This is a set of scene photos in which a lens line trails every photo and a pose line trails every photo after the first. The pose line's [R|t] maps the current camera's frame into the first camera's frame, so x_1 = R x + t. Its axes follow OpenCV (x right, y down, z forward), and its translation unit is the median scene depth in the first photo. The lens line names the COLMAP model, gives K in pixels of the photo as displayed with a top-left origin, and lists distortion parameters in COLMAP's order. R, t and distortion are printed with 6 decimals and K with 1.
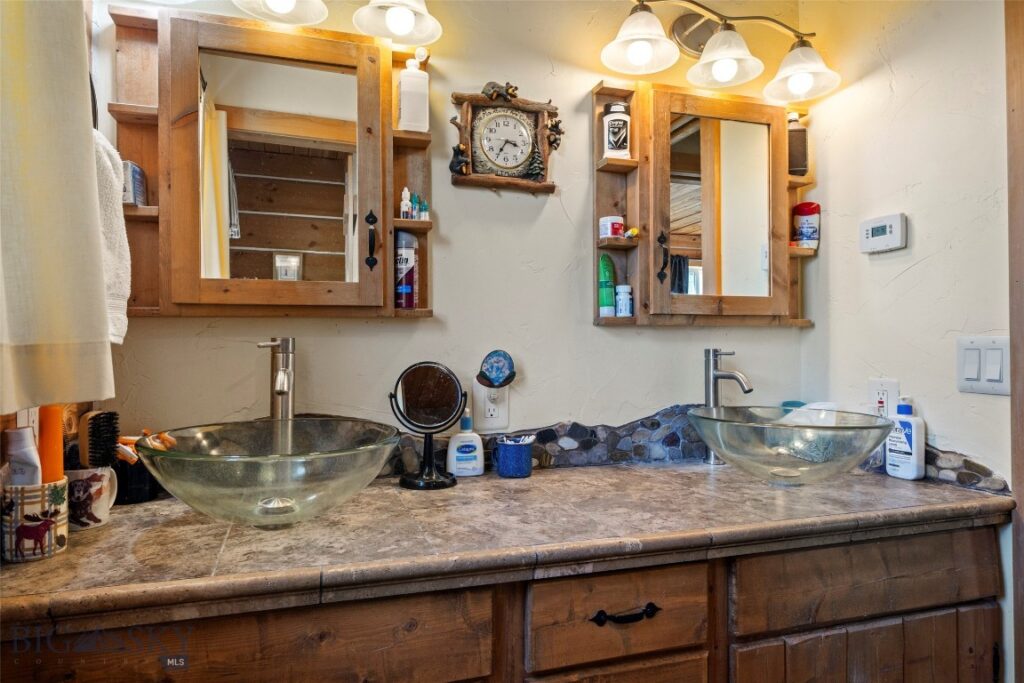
lens RADIAL K [[640.5, 0, 511.2], [0, 640.5, 331.0], [0, 0, 1]] dist [0.000327, 0.001386]
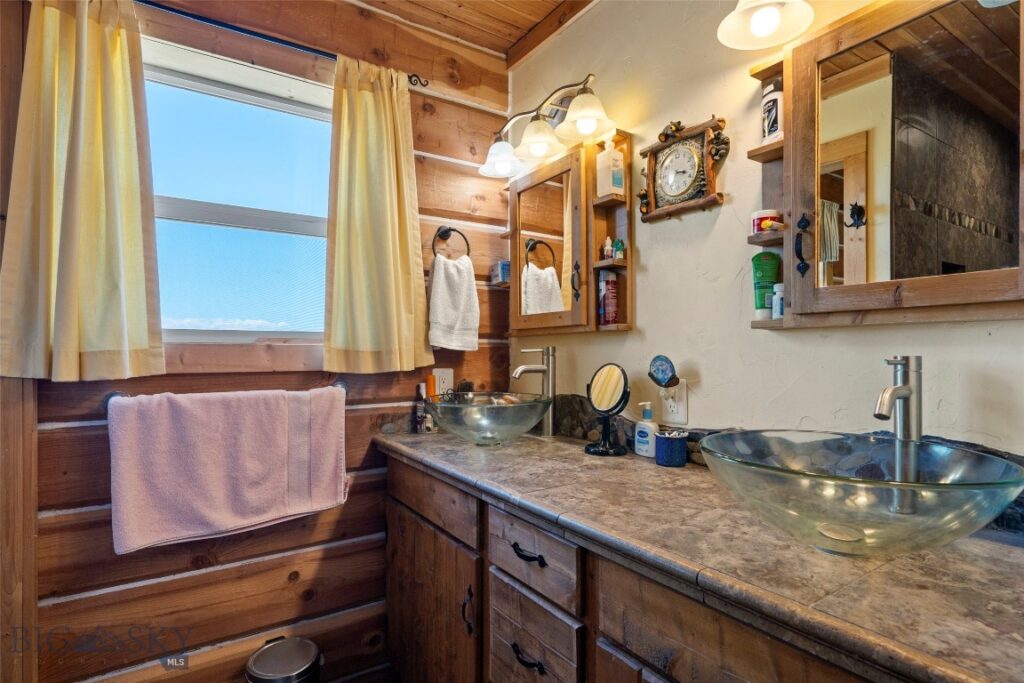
lens RADIAL K [[525.8, 0, 511.4], [0, 525.8, 352.5], [0, 0, 1]] dist [-0.018186, -0.000595]
pose [[0.255314, -0.001090, -0.966858, 0.831880], [0.019806, 0.999795, 0.004103, 0.014994], [0.966655, -0.020197, 0.255283, 0.479131]]
